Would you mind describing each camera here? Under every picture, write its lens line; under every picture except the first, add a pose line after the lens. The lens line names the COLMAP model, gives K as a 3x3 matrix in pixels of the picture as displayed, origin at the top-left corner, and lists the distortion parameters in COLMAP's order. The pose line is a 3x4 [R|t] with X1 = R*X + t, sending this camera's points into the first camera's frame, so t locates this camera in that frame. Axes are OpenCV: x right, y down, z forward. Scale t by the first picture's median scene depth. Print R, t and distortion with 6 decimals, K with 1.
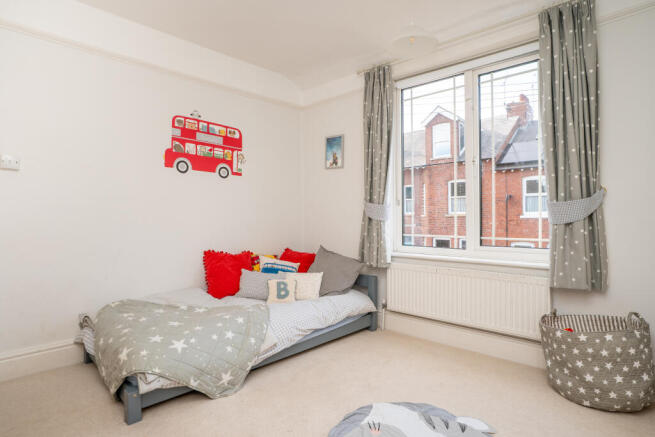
lens RADIAL K [[359.1, 0, 328.7], [0, 359.1, 216.9], [0, 0, 1]] dist [0.003652, 0.001061]
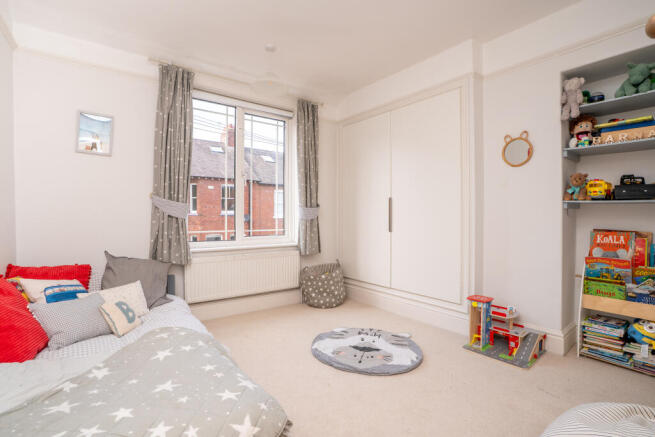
lens RADIAL K [[308.4, 0, 328.6], [0, 308.4, 217.2], [0, 0, 1]] dist [-0.045905, 0.004120]
pose [[0.177246, -0.005671, 0.984150, -0.684805], [-0.007586, 0.999946, 0.007128, -0.005408], [-0.984137, -0.008729, 0.177193, 0.472642]]
